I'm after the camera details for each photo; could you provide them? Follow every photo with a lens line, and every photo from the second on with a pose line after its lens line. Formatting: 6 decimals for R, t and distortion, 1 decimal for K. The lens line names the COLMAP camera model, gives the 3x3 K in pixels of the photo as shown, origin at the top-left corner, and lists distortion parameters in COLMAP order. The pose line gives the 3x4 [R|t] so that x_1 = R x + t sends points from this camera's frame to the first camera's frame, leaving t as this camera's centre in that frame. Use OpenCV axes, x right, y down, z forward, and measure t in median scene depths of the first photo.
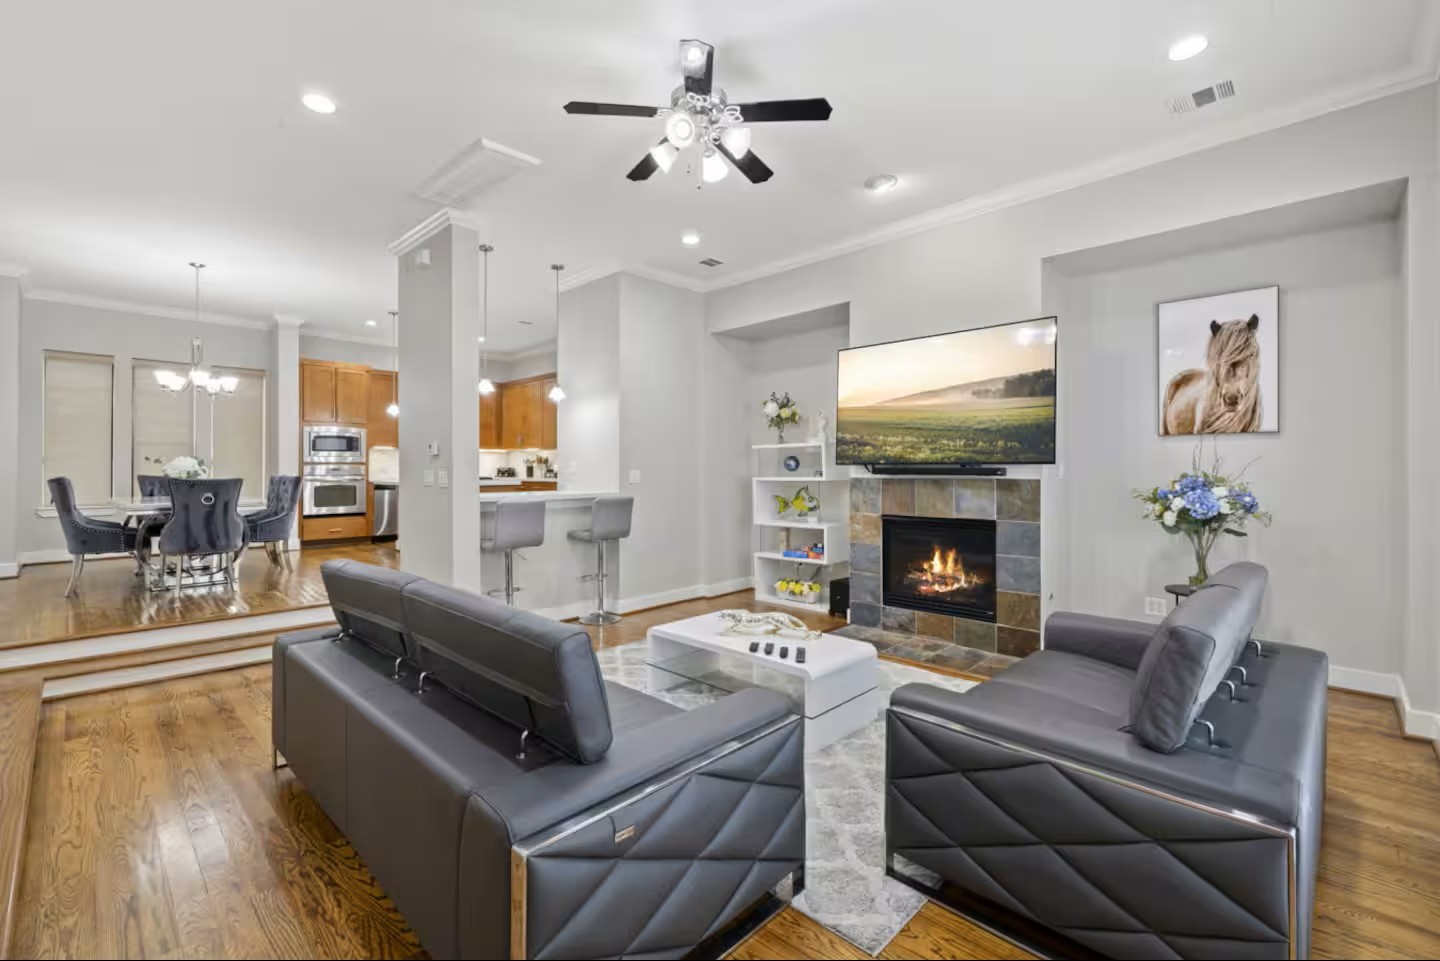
lens RADIAL K [[614.1, 0, 713.7], [0, 614.1, 470.2], [0, 0, 1]] dist [-0.000282, -0.000081]
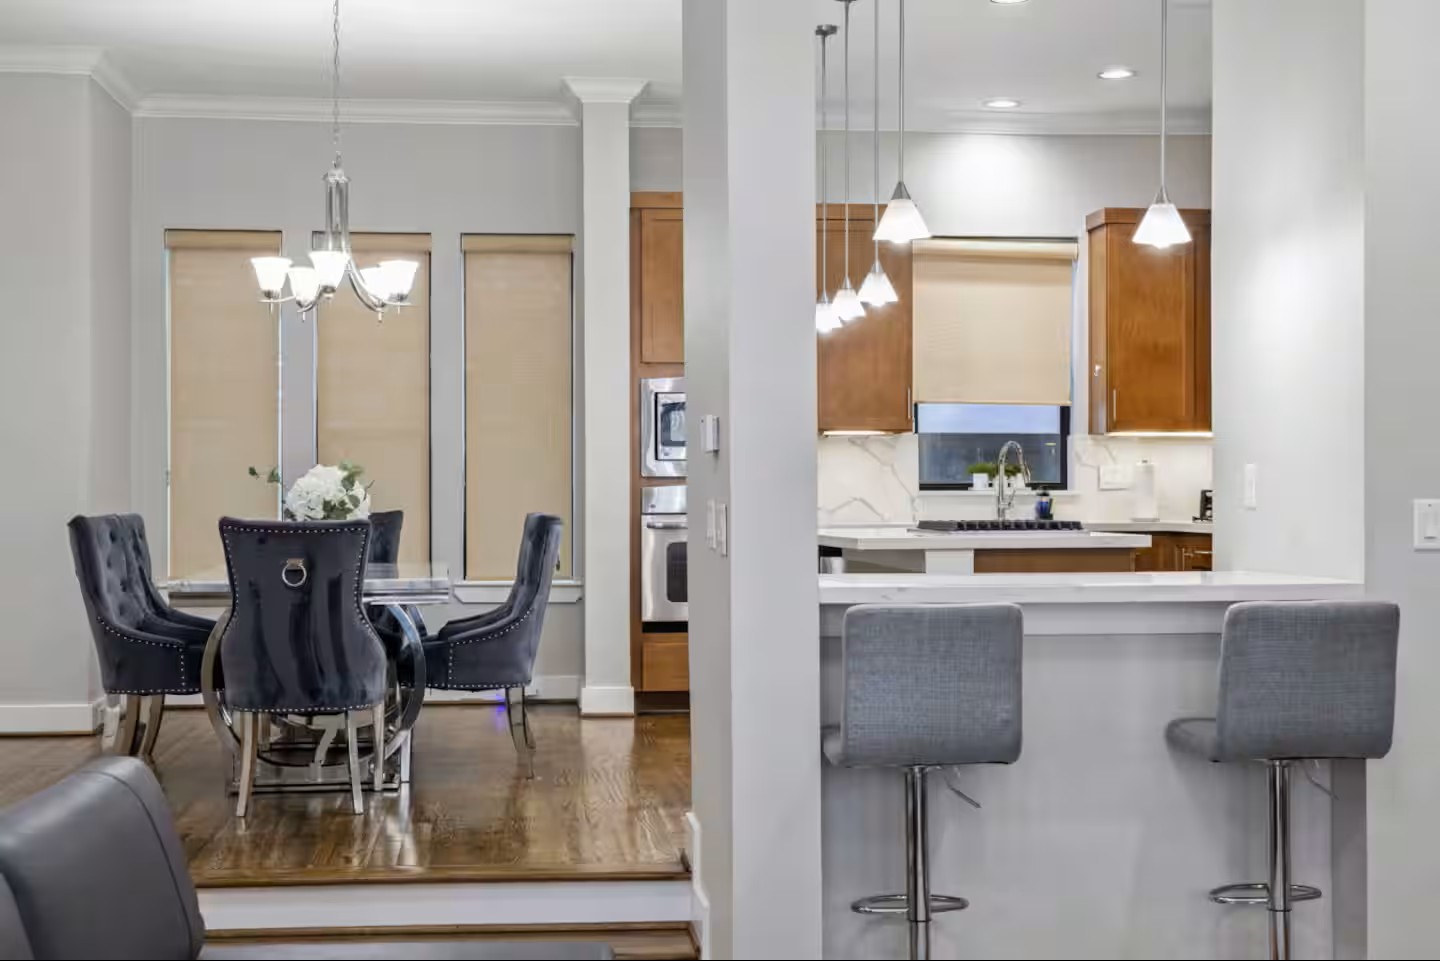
lens RADIAL K [[2004.9, 0, 710.3], [0, 2004.9, 486.4], [0, 0, 1]] dist [0.045406, 0.000000]
pose [[0.772920, -0.004003, -0.634491, 0.162336], [0.001284, 0.999988, -0.004744, -0.001865], [0.634502, 0.002852, 0.772916, 0.140393]]
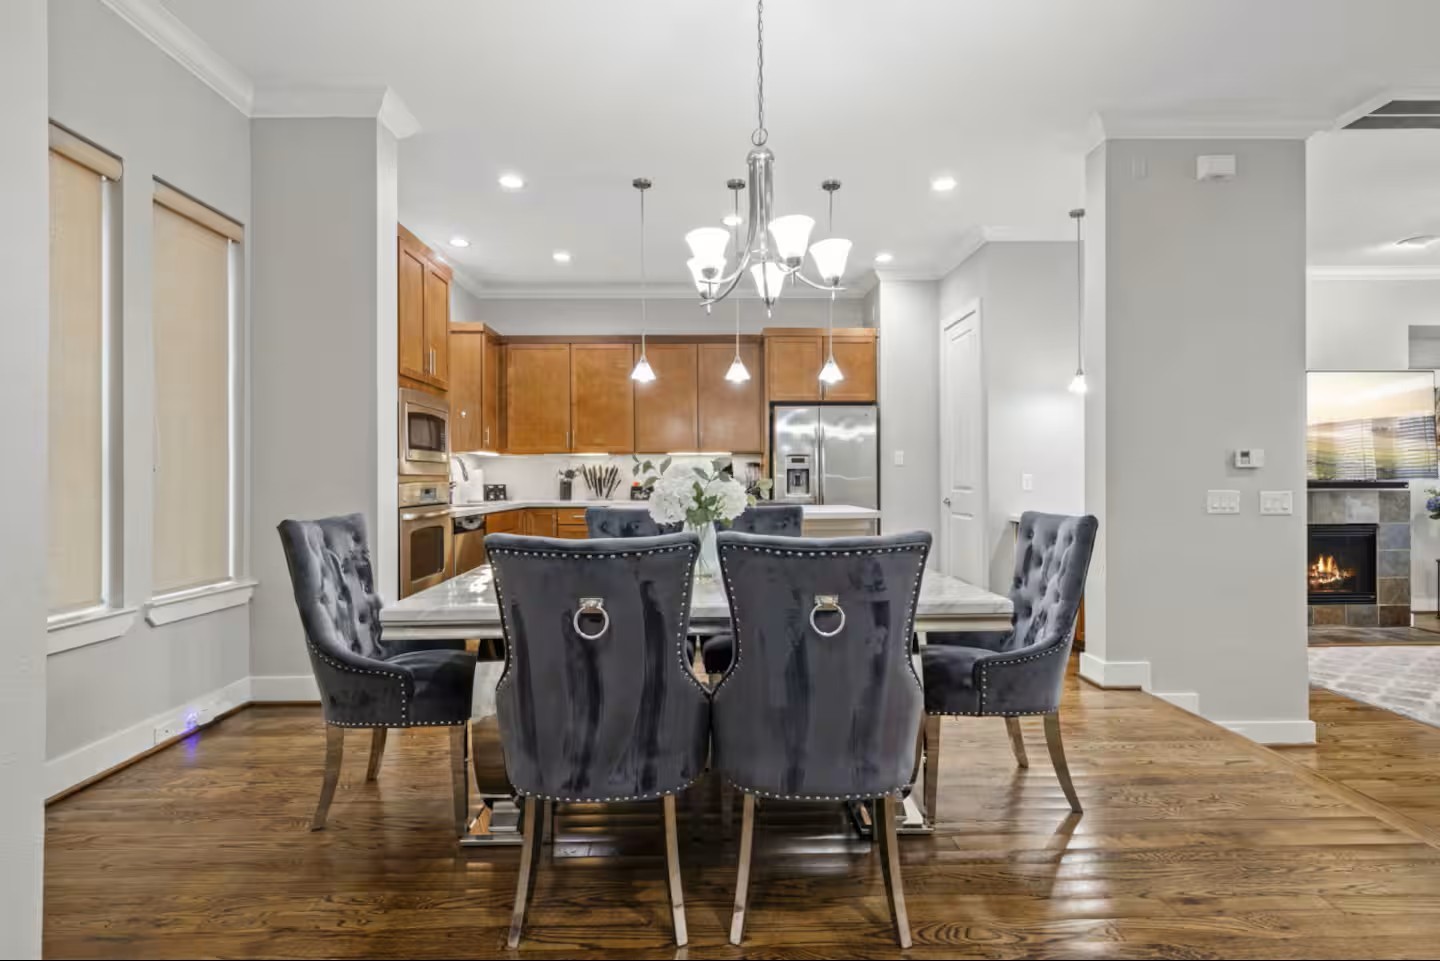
lens RADIAL K [[697.6, 0, 697.2], [0, 697.6, 475.9], [0, 0, 1]] dist [-0.010315, 0.000033]
pose [[0.715306, -0.000647, 0.698811, -1.150051], [0.005600, 0.999973, -0.004806, -0.012851], [-0.698789, 0.007351, 0.715290, 0.713842]]
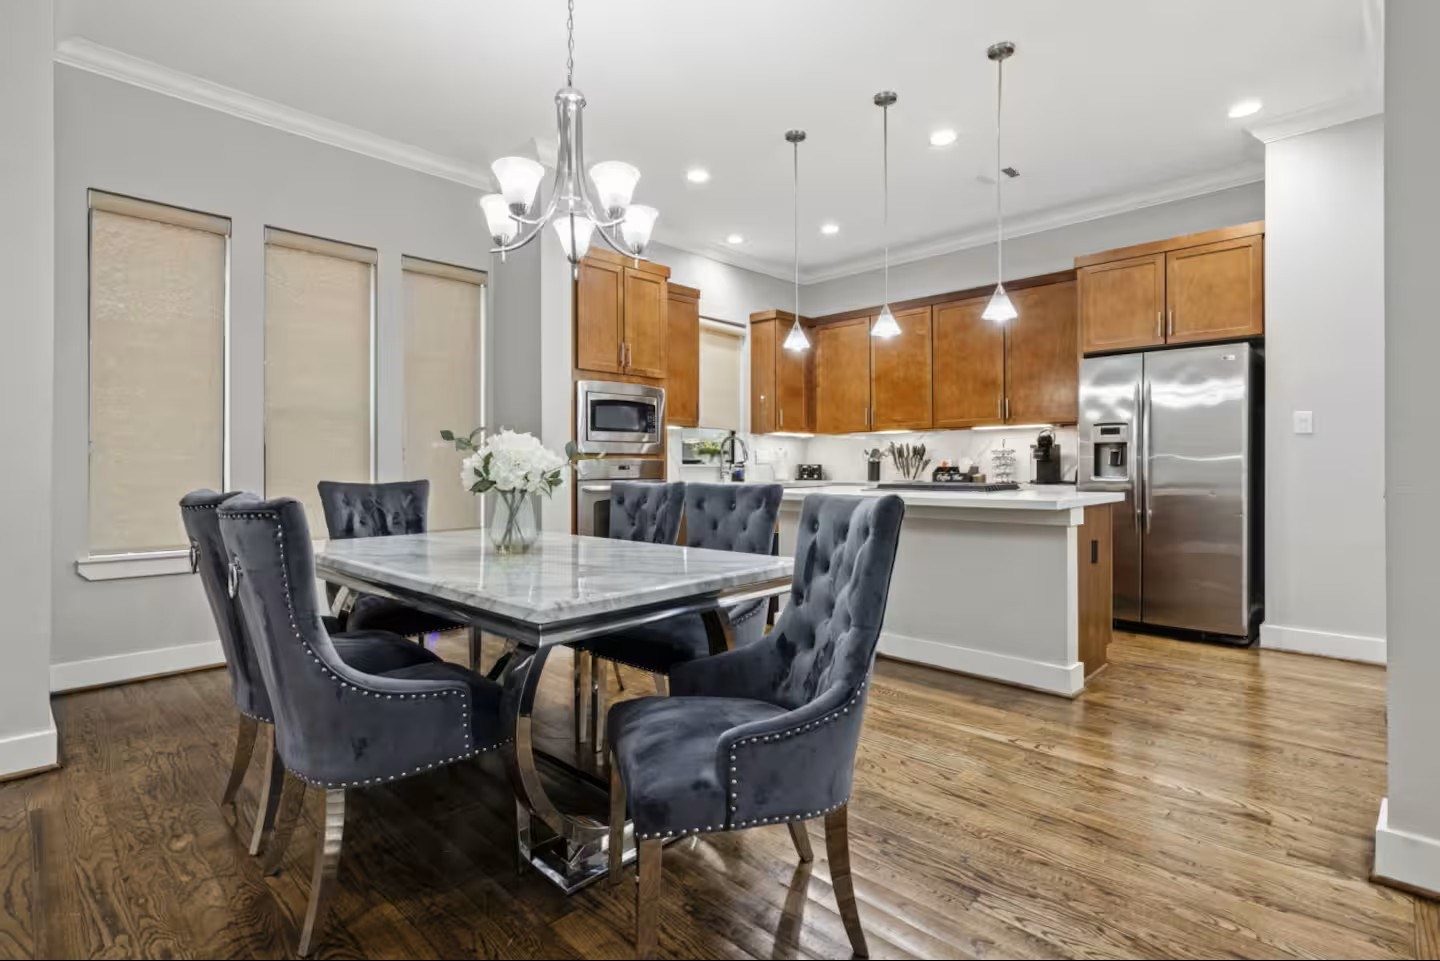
lens RADIAL K [[697.6, 0, 716.2], [0, 697.6, 462.9], [0, 0, 1]] dist [-0.010315, 0.000033]
pose [[0.999970, -0.002810, 0.007282, -0.758162], [0.002864, 0.999969, -0.007369, -0.000794], [-0.007261, 0.007389, 0.999946, 0.595863]]
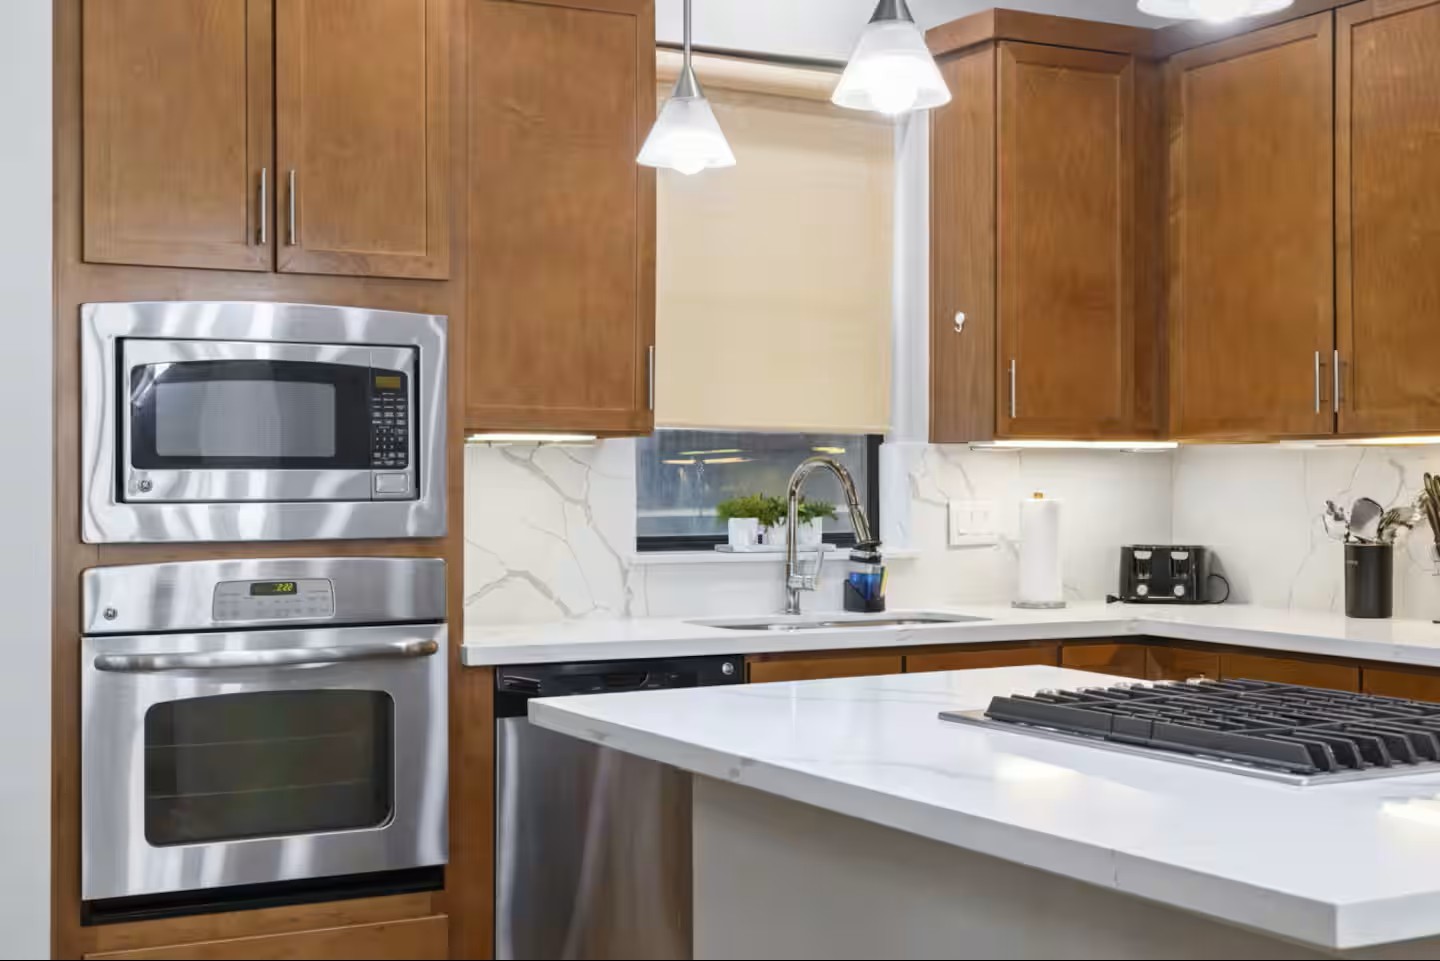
lens RADIAL K [[2004.9, 0, 716.8], [0, 2004.9, 479.0], [0, 0, 1]] dist [0.045406, 0.000000]
pose [[0.953734, 0.001696, -0.300646, -0.508949], [-0.001201, 0.999998, 0.001830, -0.039896], [0.300649, -0.001385, 0.953734, 0.787397]]
